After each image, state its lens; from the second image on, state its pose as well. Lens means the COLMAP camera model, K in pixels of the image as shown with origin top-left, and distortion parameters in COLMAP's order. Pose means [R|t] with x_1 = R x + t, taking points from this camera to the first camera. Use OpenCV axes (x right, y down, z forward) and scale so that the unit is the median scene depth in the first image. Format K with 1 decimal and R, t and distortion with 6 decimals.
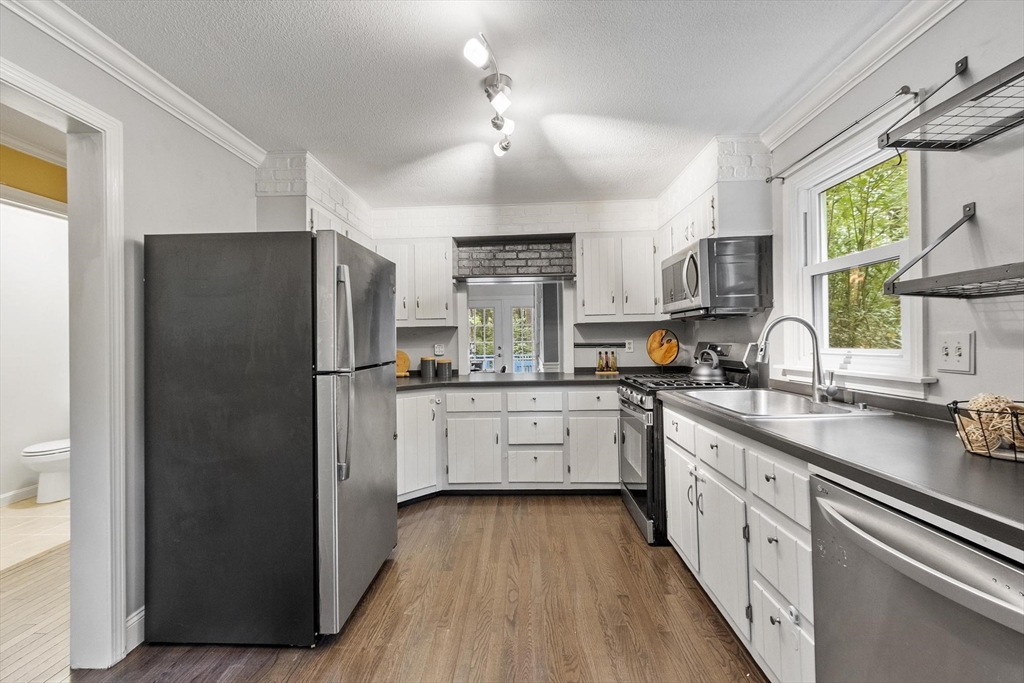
lens RADIAL K [[457.2, 0, 506.5], [0, 457.2, 336.5], [0, 0, 1]] dist [-0.000702, -0.000313]
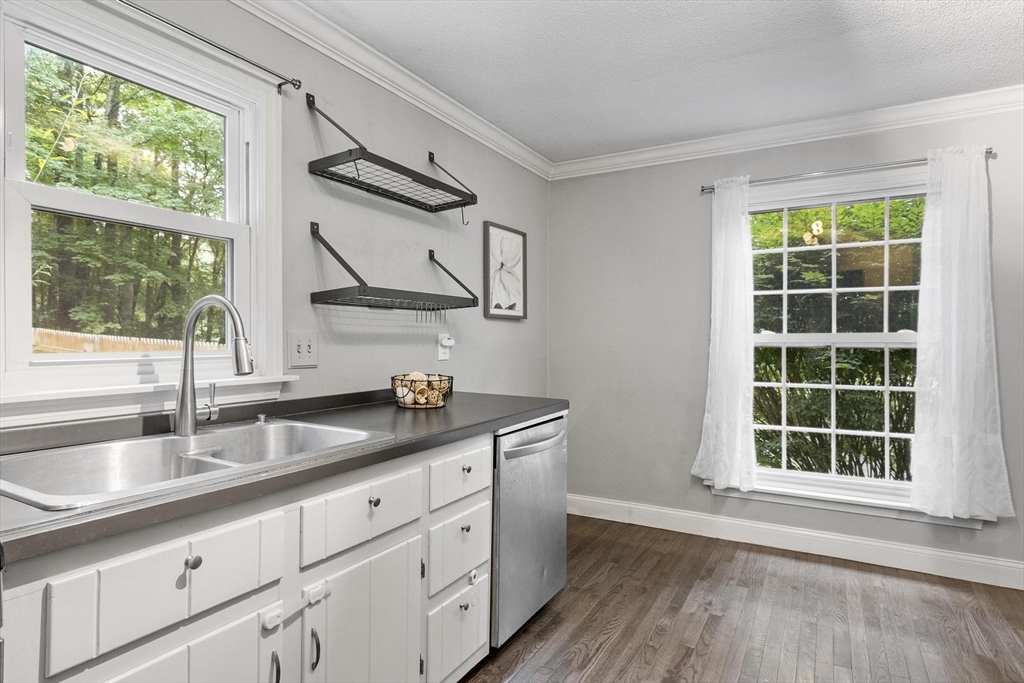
lens RADIAL K [[549.8, 0, 512.0], [0, 549.8, 341.5], [0, 0, 1]] dist [-0.003035, 0.000372]
pose [[-0.889451, 0.011504, 0.456885, -0.038944], [0.005935, 0.999890, -0.013621, 0.017556], [-0.456992, -0.009404, -0.889421, 0.941709]]
